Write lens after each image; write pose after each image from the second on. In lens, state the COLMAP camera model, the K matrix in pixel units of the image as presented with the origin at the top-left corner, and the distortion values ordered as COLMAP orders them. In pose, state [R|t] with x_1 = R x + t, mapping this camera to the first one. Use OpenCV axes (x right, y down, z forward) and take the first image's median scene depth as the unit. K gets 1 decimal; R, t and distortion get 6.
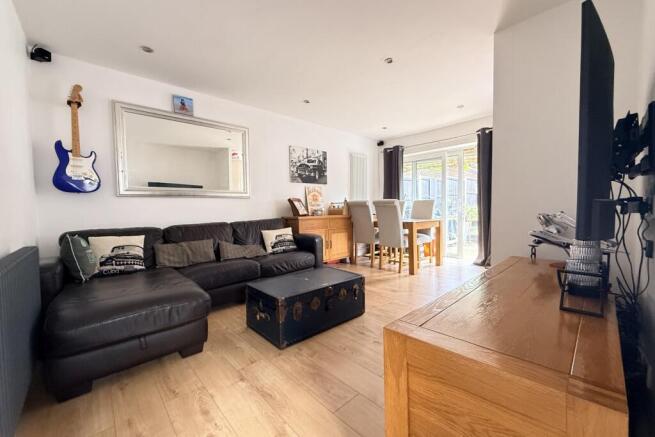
lens RADIAL K [[257.5, 0, 330.6], [0, 257.5, 218.9], [0, 0, 1]] dist [0.006857, 0.000238]
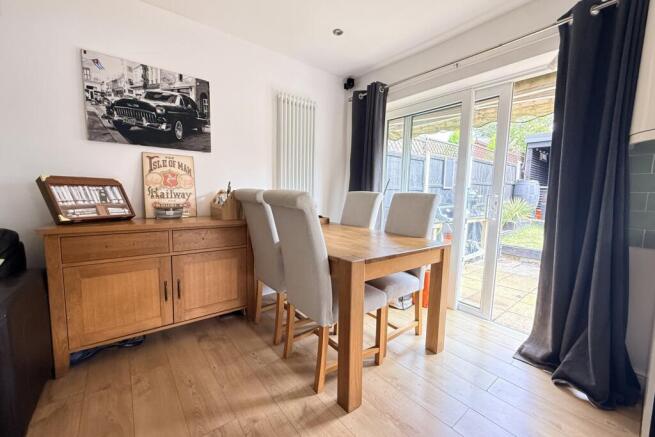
lens RADIAL K [[257.5, 0, 330.2], [0, 257.5, 218.5], [0, 0, 1]] dist [0.006857, 0.000238]
pose [[0.996685, 0.044957, -0.067809, 0.258057], [-0.040889, 0.997346, 0.060243, -0.051680], [0.070337, -0.057270, 0.995878, 0.556213]]
